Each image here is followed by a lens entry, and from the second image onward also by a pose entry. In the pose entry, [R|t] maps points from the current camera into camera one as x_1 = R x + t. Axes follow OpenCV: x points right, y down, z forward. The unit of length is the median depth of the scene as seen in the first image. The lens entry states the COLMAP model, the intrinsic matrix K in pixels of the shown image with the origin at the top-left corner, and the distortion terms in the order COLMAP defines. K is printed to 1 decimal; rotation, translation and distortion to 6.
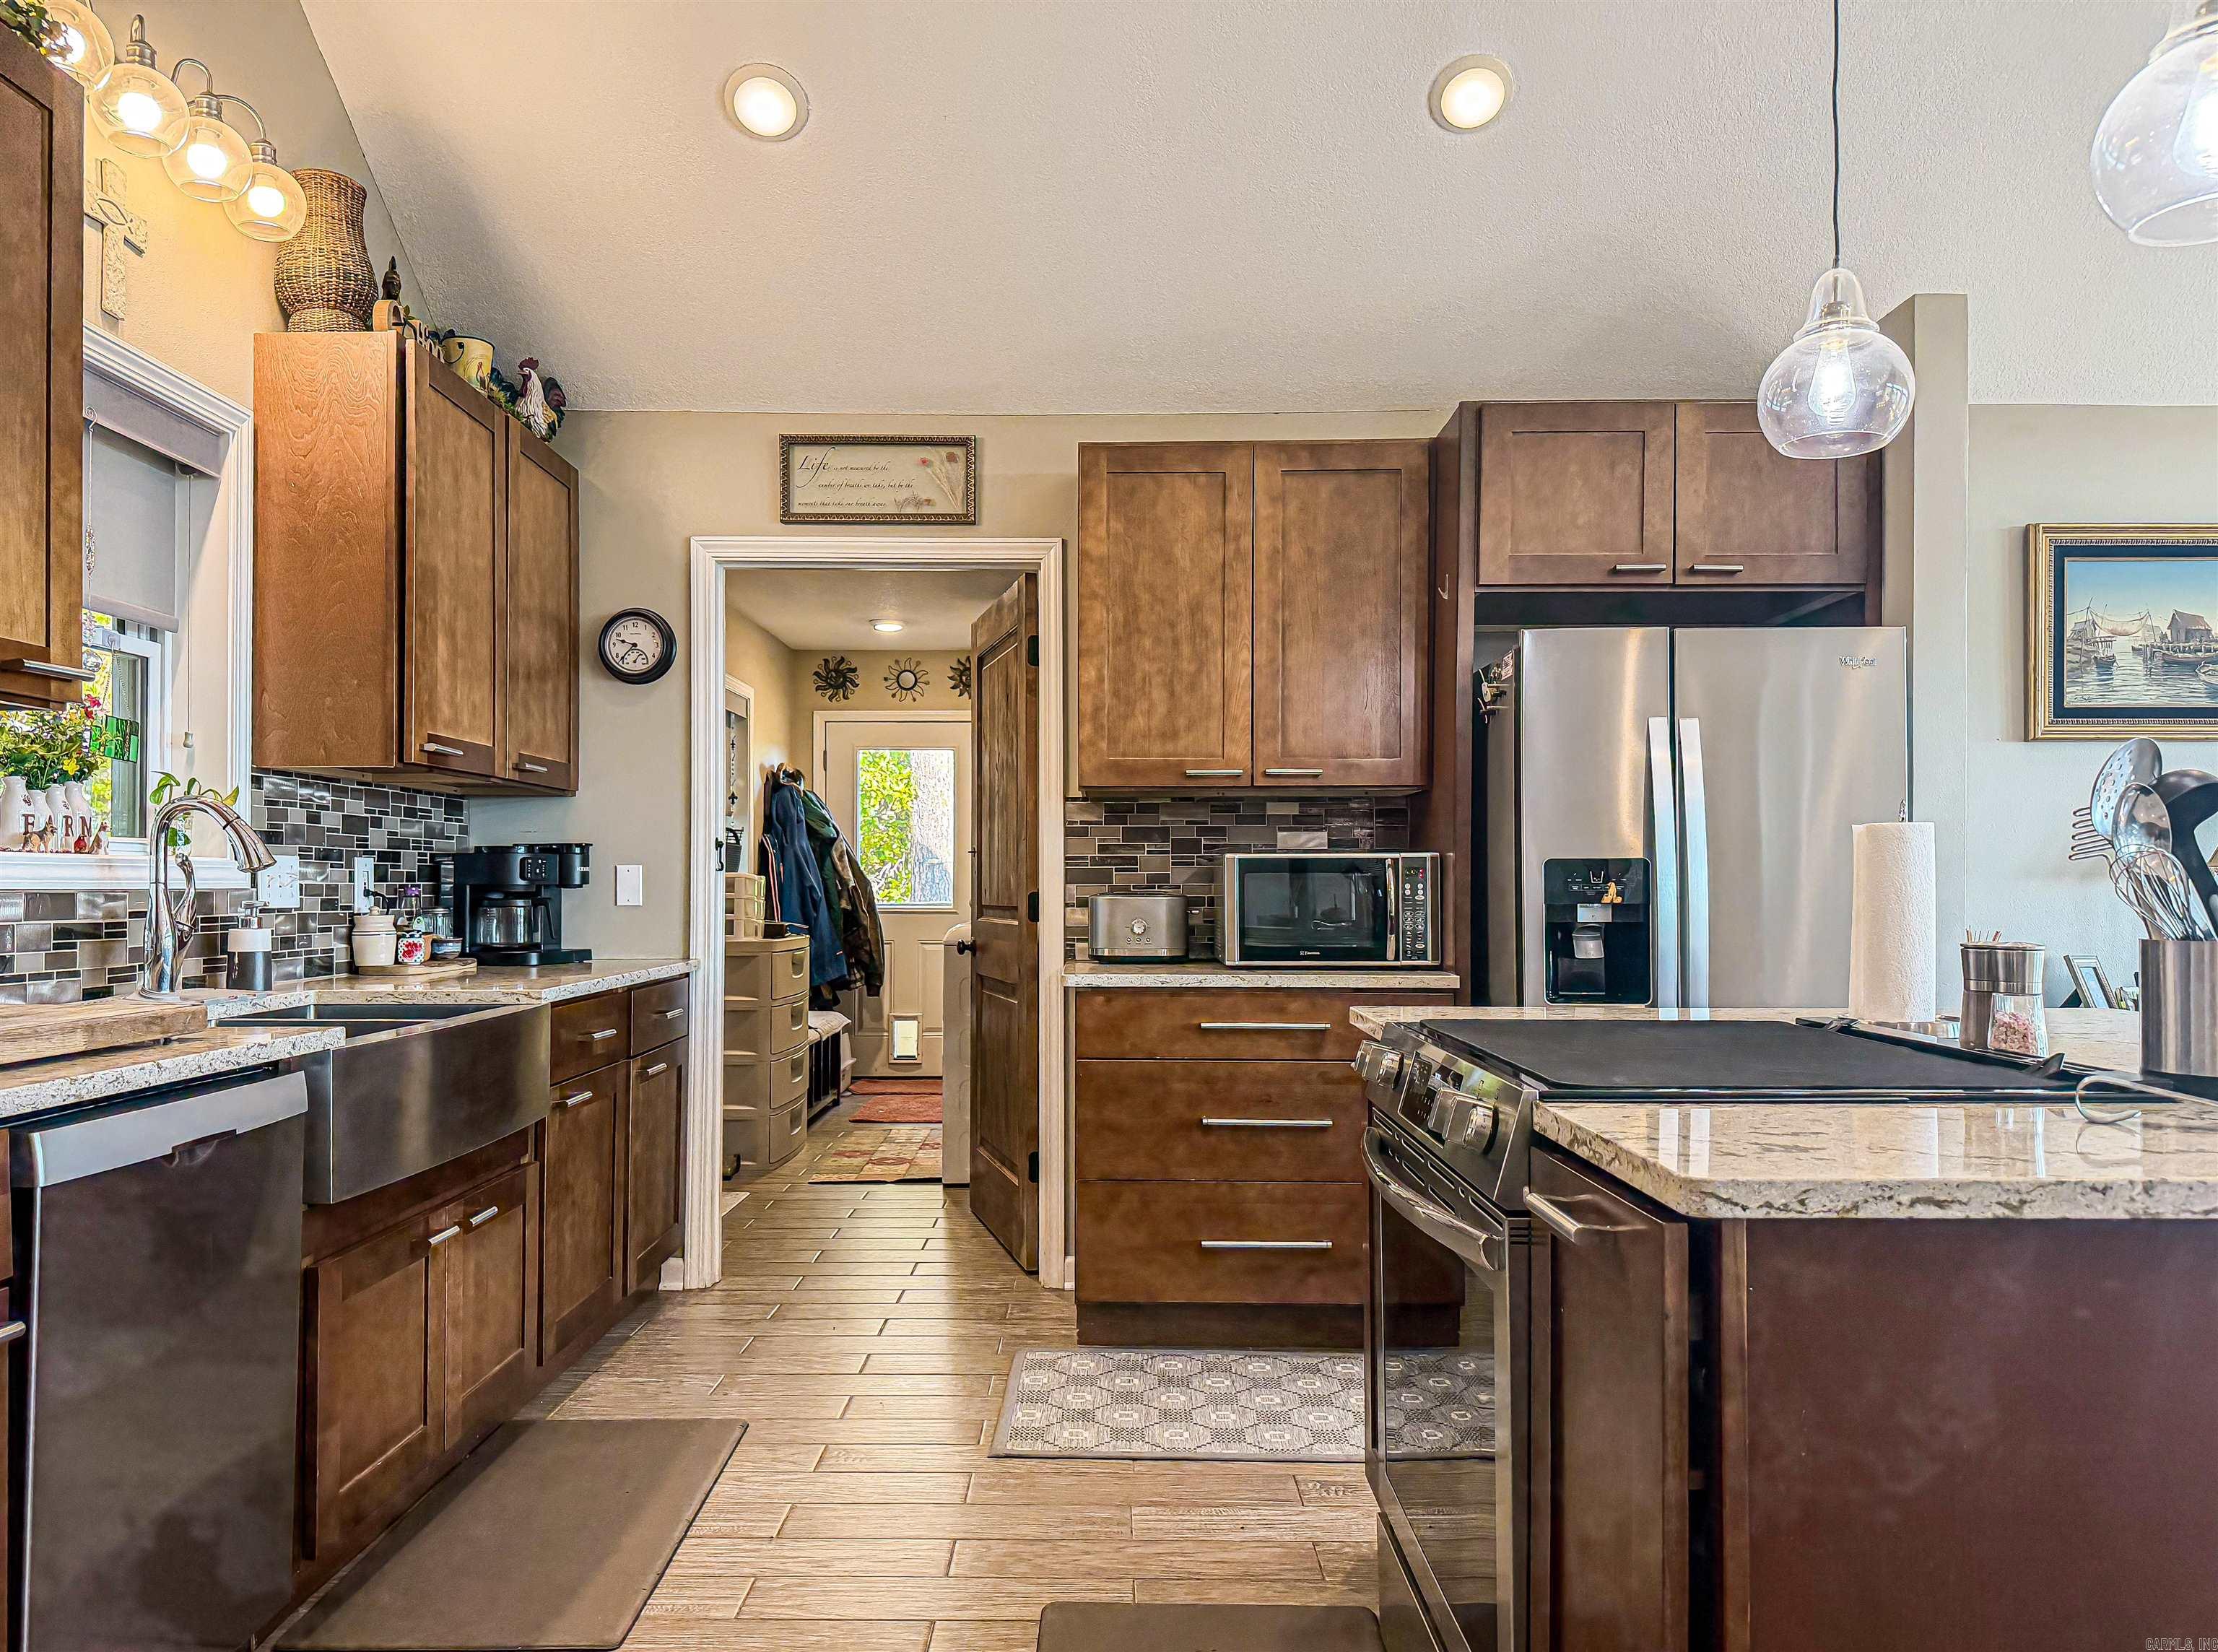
lens RADIAL K [[1618.5, 0, 1109.0], [0, 1618.5, 826.0], [0, 0, 1]] dist [0.089942, -0.135548]
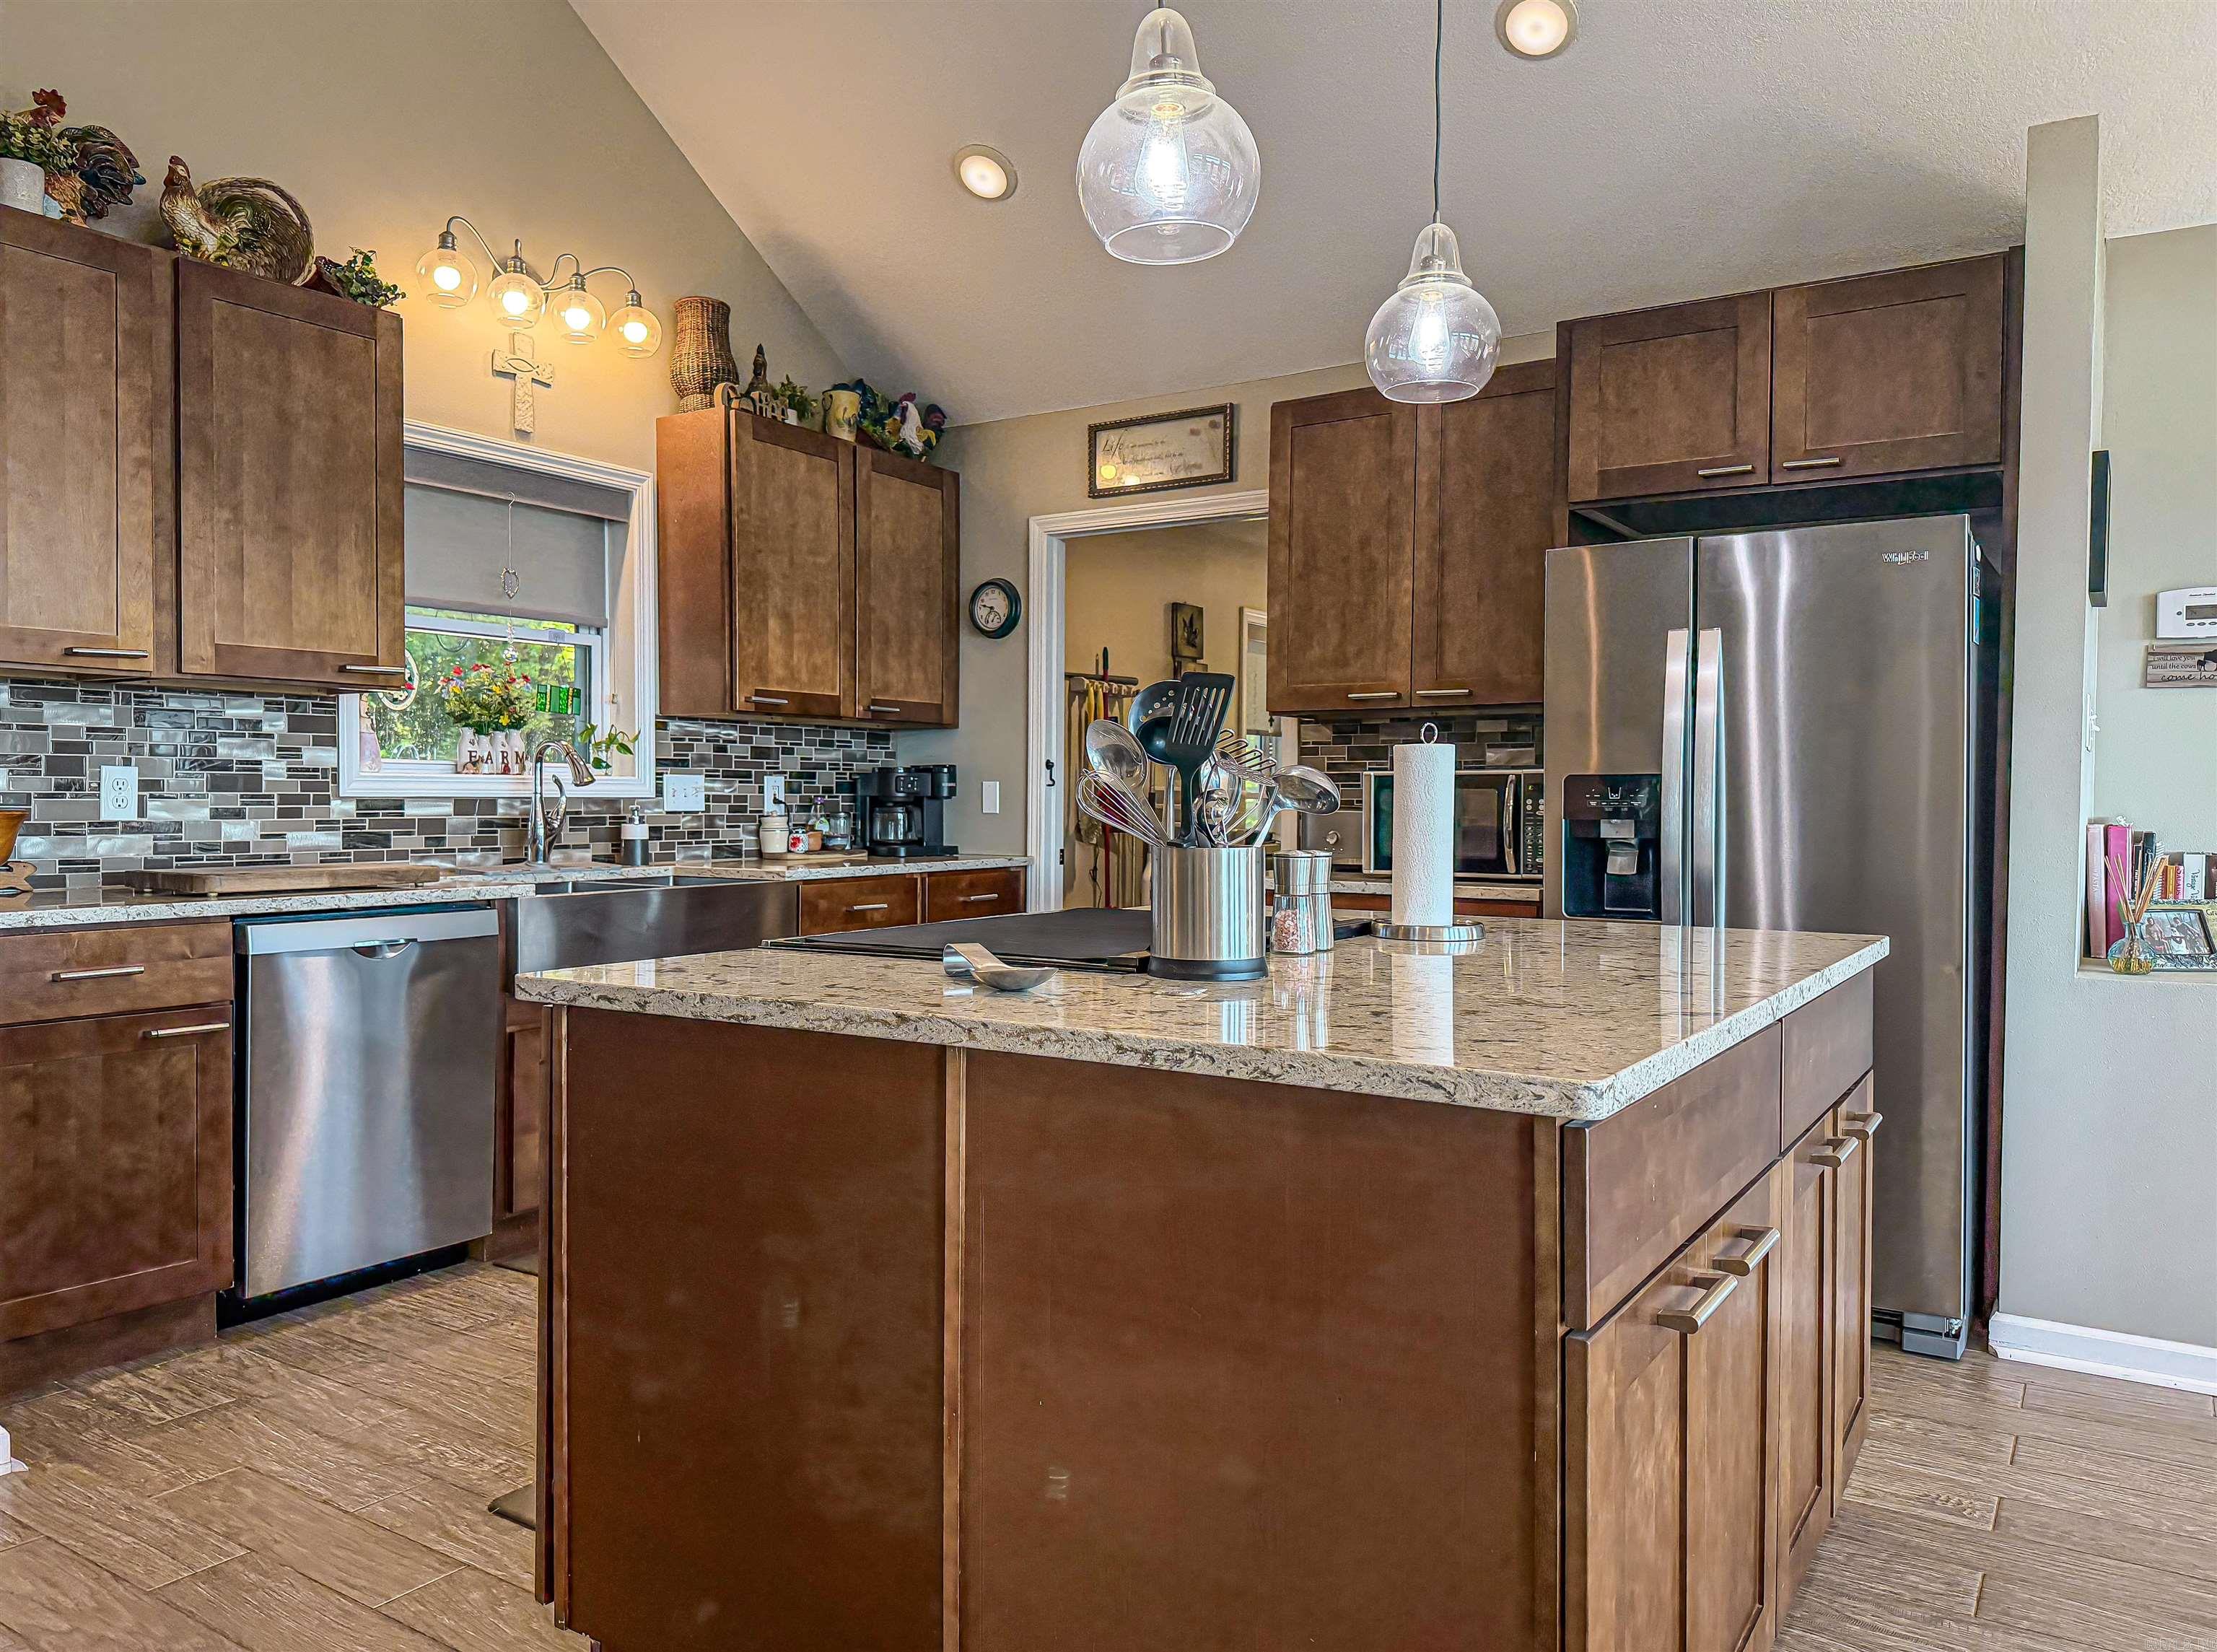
lens RADIAL K [[1613.0, 0, 1108.5], [0, 1613.0, 826.0], [0, 0, 1]] dist [0.002521, -0.004975]
pose [[0.836841, 0.013987, -0.547267, 0.501697], [0.014550, 0.998752, 0.047775, -0.000080], [0.547252, -0.047943, 0.835593, -0.002475]]
